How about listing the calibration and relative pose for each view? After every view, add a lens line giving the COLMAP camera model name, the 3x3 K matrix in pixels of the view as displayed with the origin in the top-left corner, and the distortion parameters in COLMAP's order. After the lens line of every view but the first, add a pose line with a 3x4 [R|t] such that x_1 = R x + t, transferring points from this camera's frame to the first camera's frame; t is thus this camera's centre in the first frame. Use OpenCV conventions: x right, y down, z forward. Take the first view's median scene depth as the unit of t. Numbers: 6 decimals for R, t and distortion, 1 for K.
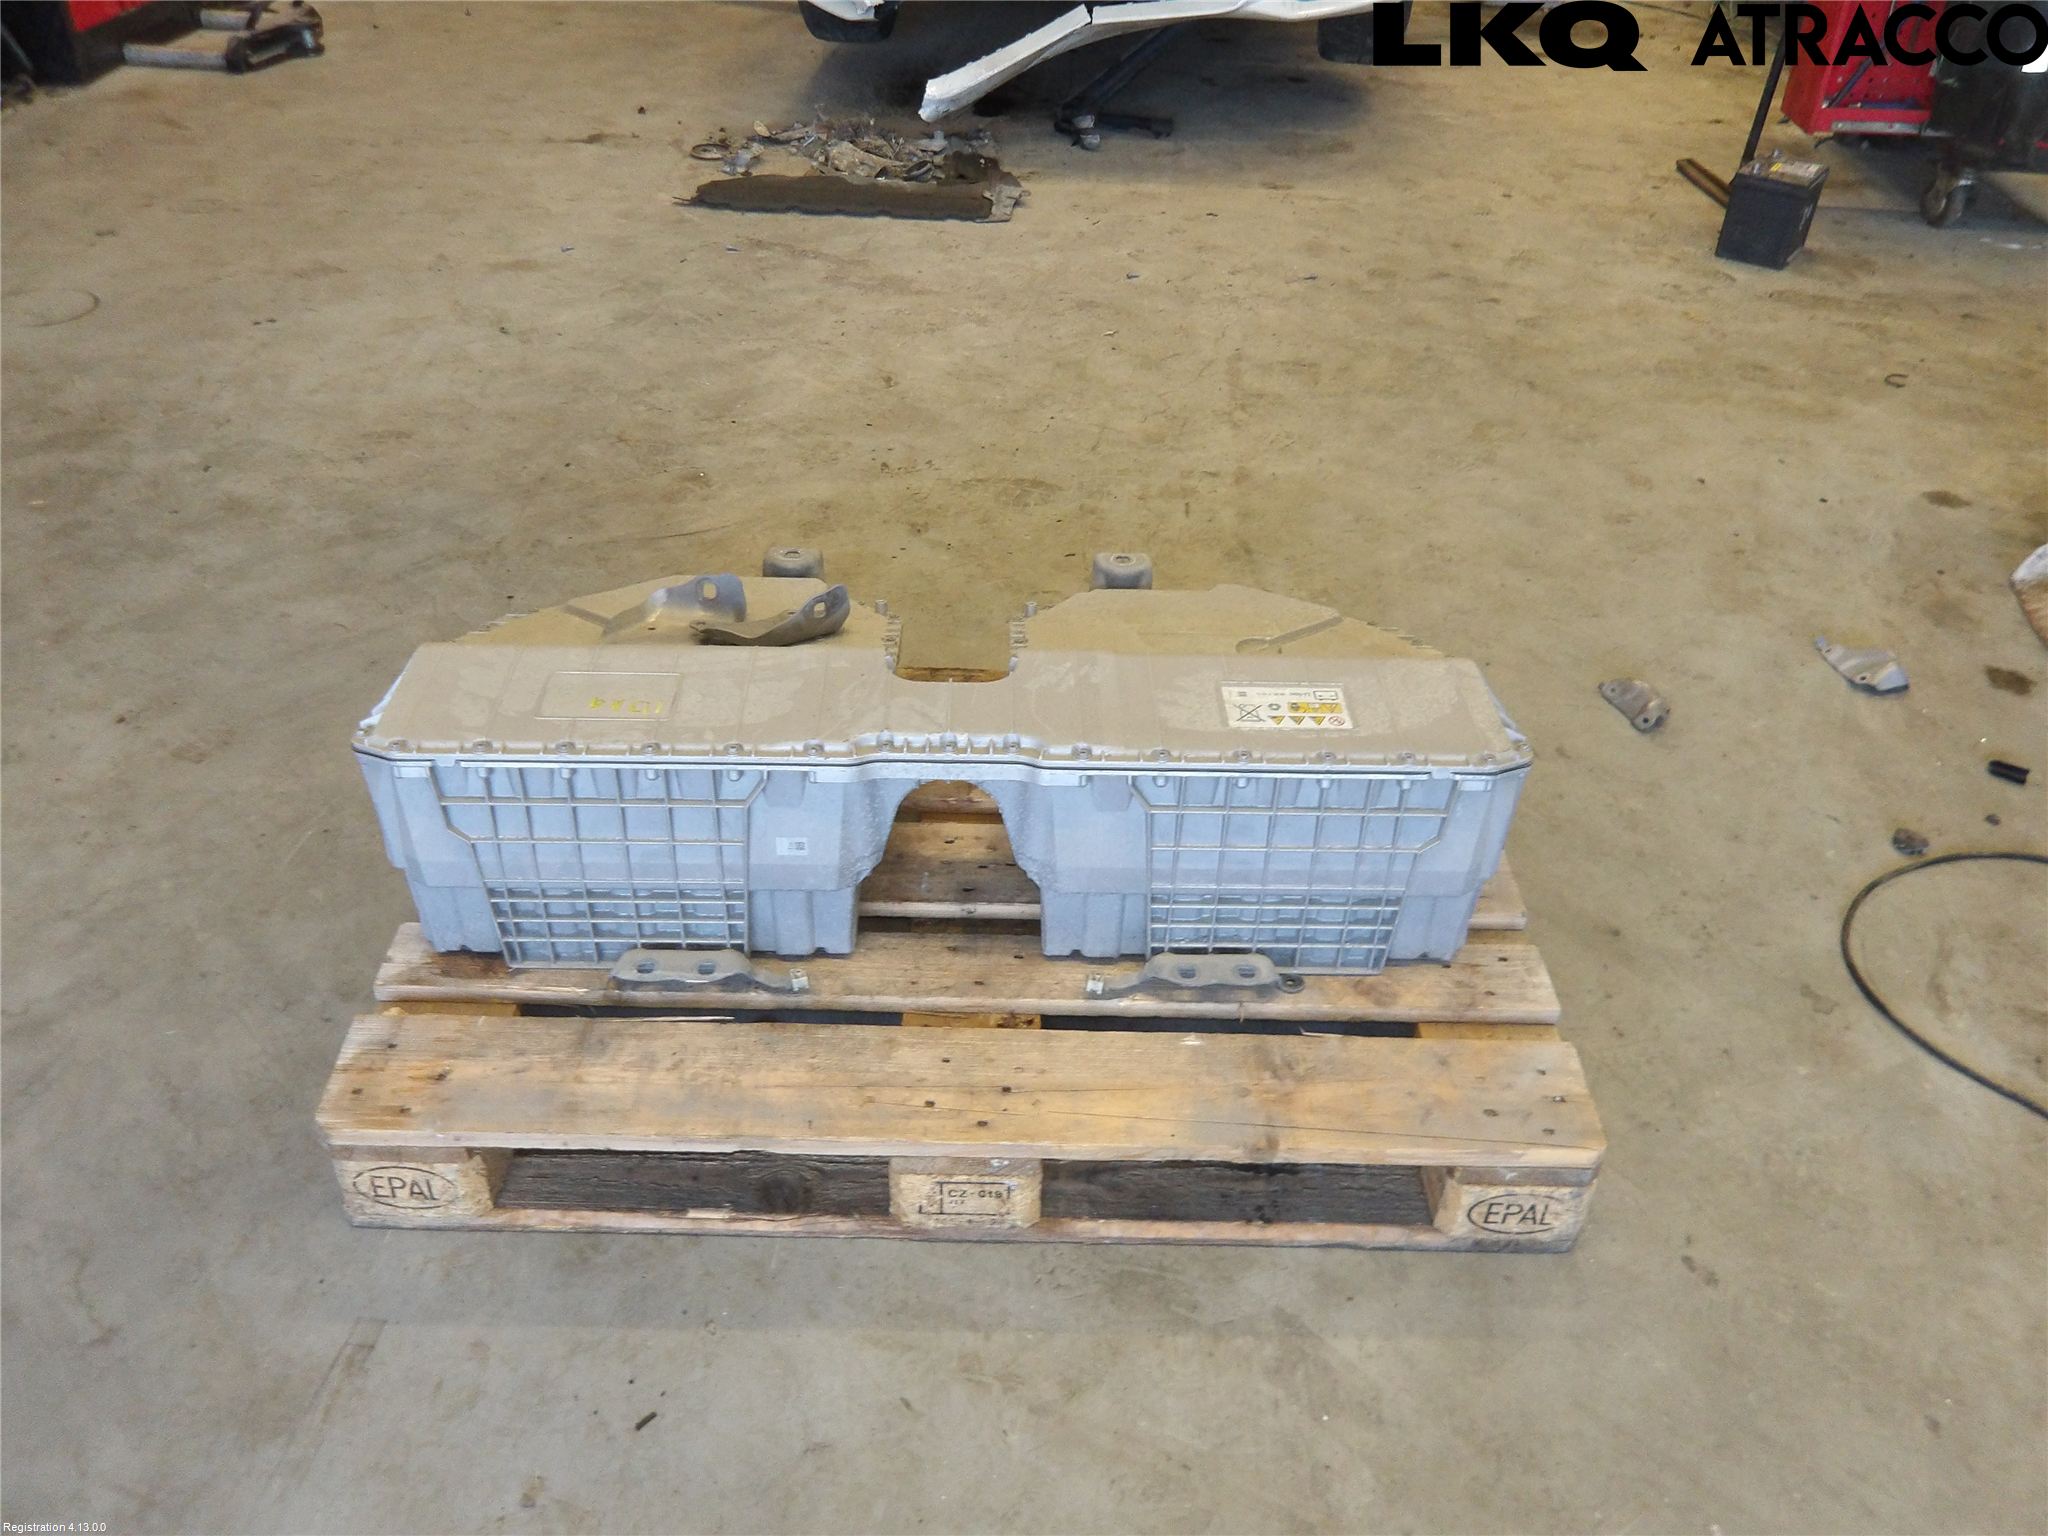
lens RADIAL K [[1645.5, 0, 1024.0], [0, 1645.5, 768.0], [0, 0, 1]] dist [0.028052, -0.040088]
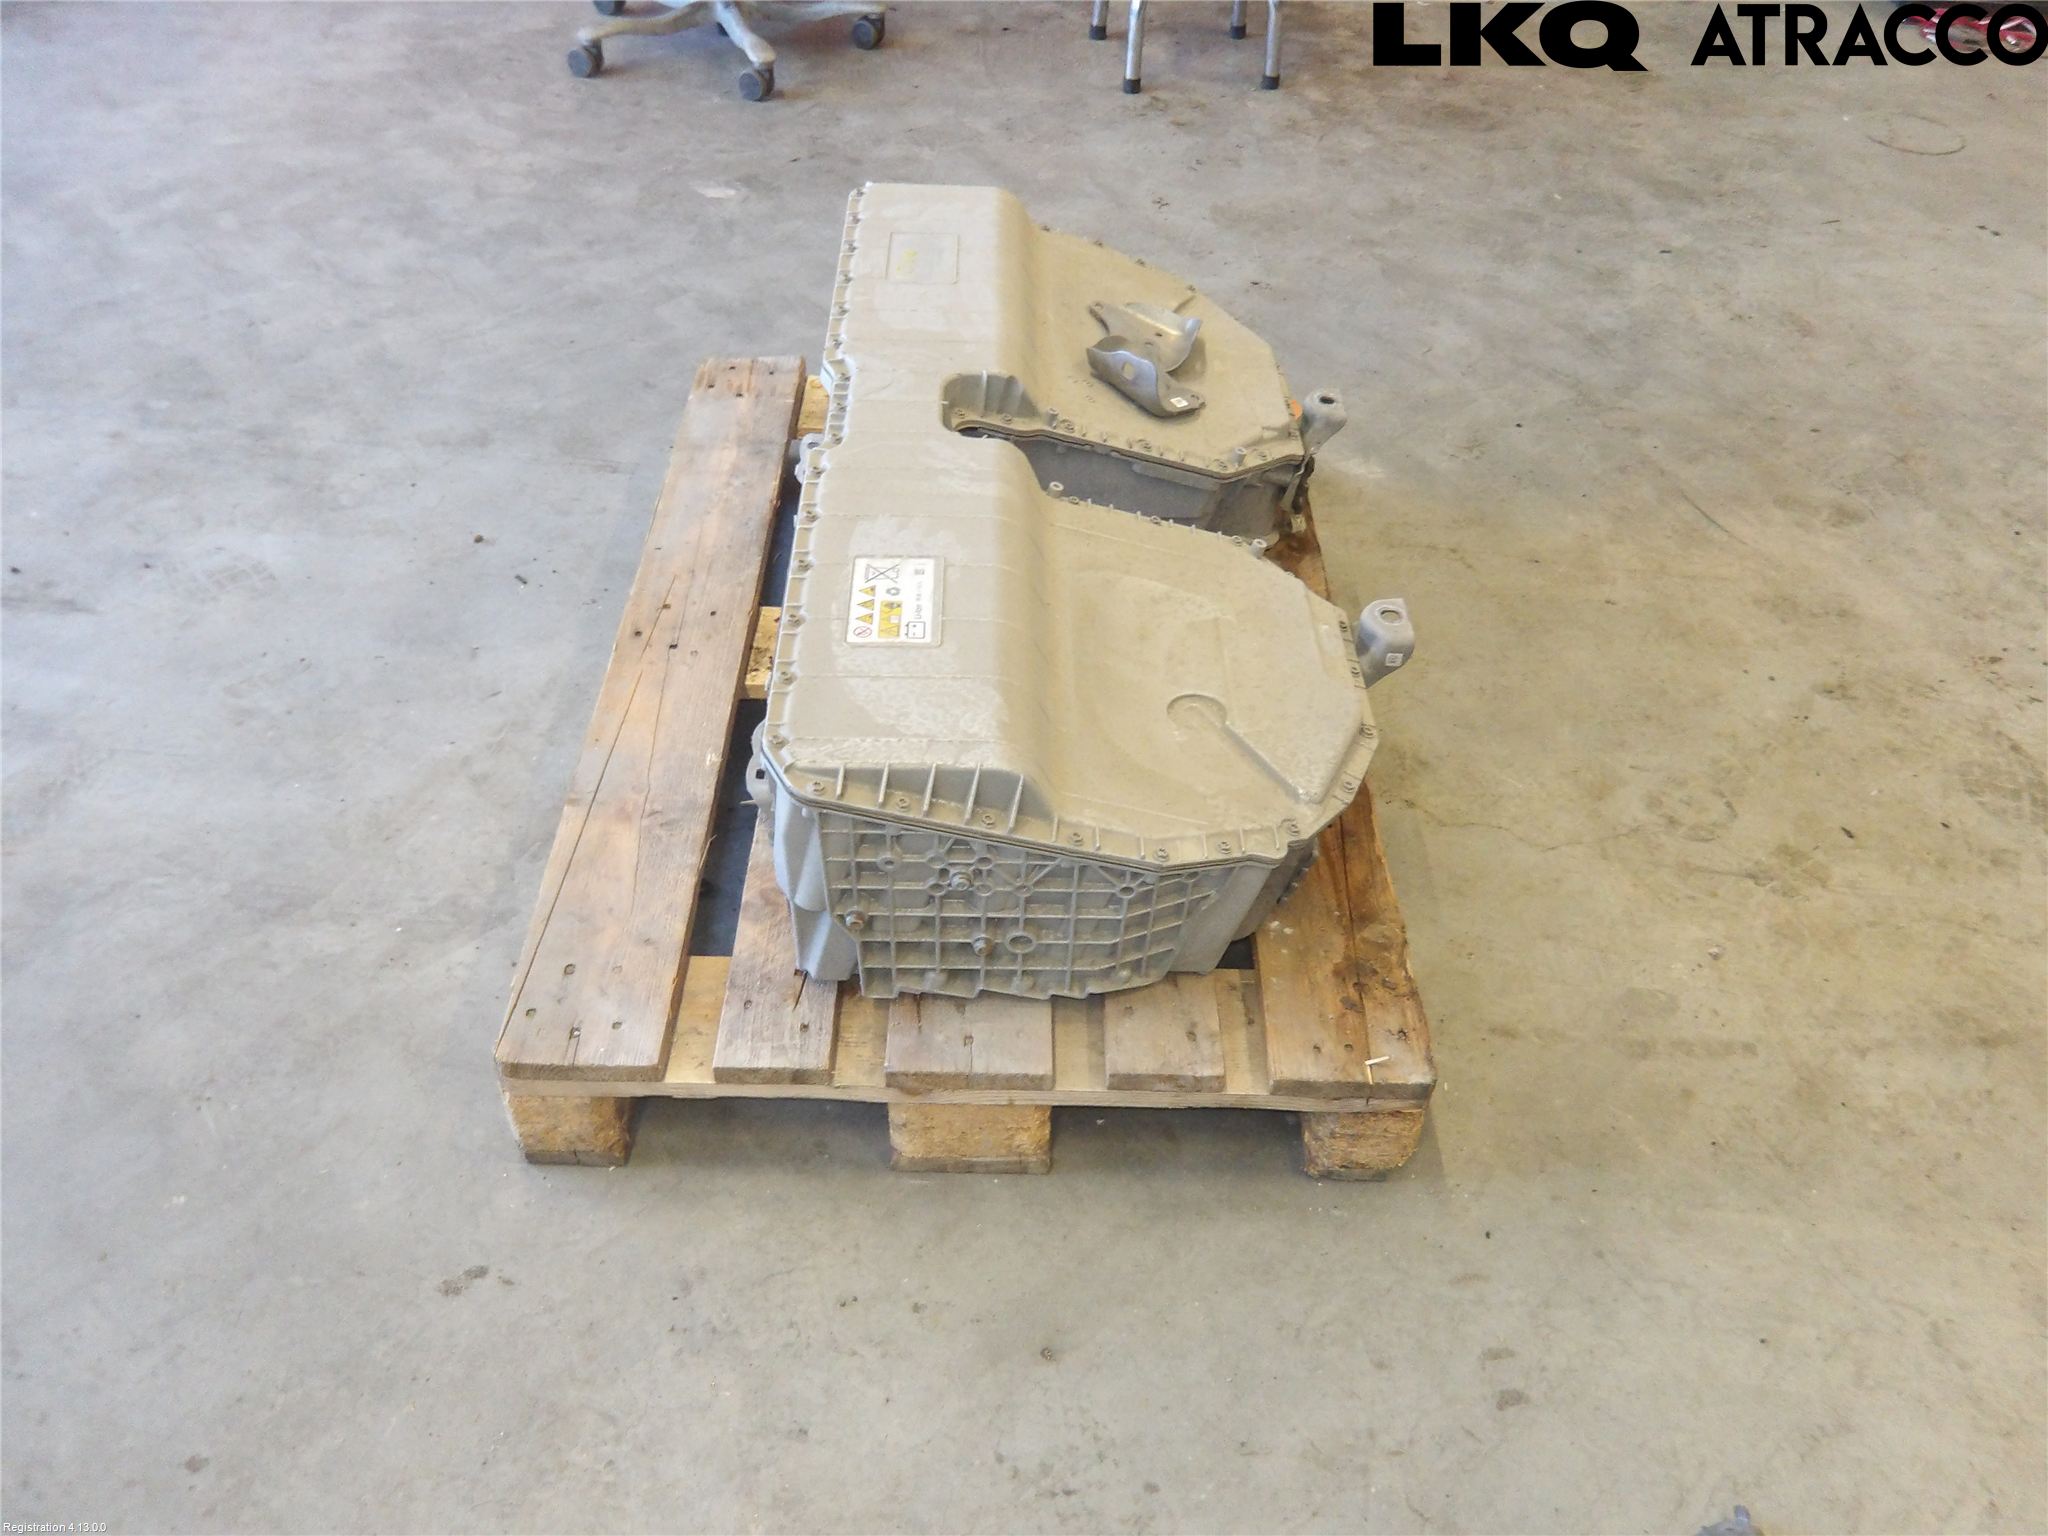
lens RADIAL K [[1620.4, 0, 1041.5], [0, 1620.4, 760.4], [0, 0, 1]] dist [0.000349, 0.010128]
pose [[0.010757, 0.655253, -0.755333, 0.876204], [-0.625019, 0.594039, 0.506428, -0.476429], [0.780536, 0.466649, 0.415936, 0.757959]]
